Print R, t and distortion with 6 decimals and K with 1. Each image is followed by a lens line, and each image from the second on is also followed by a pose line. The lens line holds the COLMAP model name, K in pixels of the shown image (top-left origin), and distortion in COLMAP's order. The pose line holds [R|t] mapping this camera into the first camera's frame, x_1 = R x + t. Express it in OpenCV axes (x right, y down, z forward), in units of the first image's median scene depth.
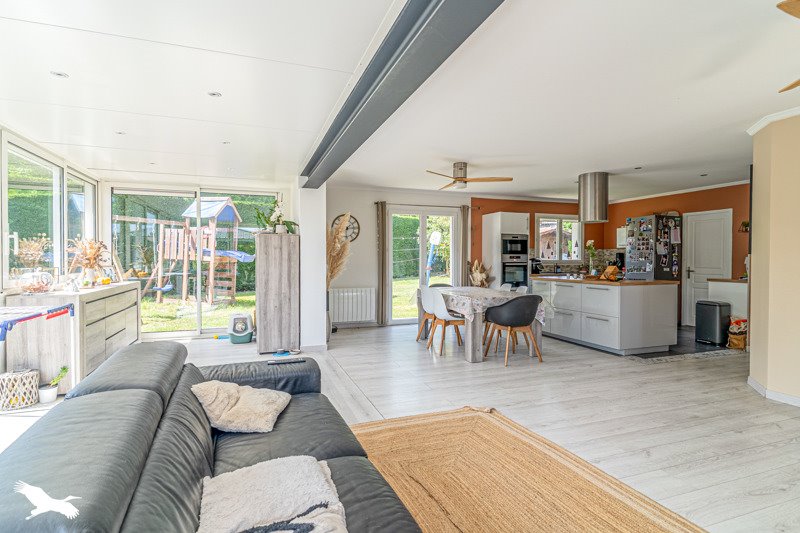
lens RADIAL K [[404.0, 0, 398.5], [0, 404.0, 265.5], [0, 0, 1]] dist [0.004754, 0.000993]
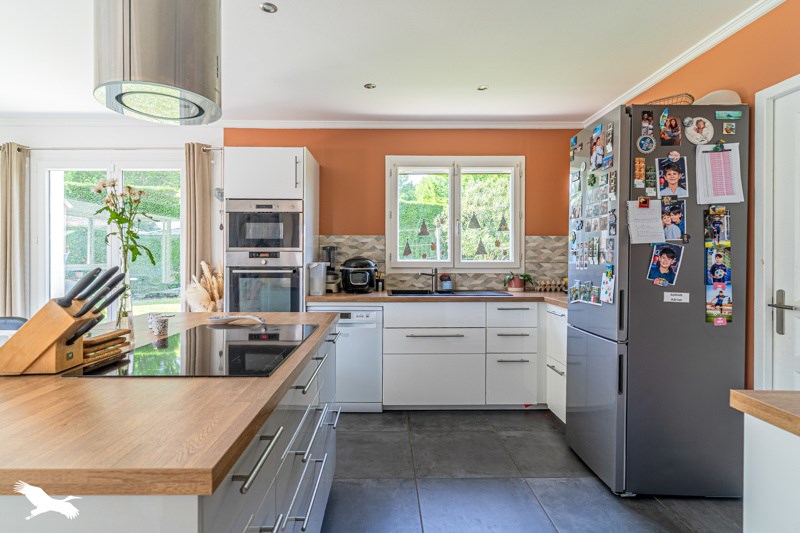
lens RADIAL K [[404.0, 0, 398.5], [0, 404.0, 262.6], [0, 0, 1]] dist [0.004754, 0.000993]
pose [[0.942798, 0.005612, -0.333319, 0.570639], [-0.008161, 0.999947, -0.006248, -0.010943], [0.333266, 0.008611, 0.942794, 0.668533]]
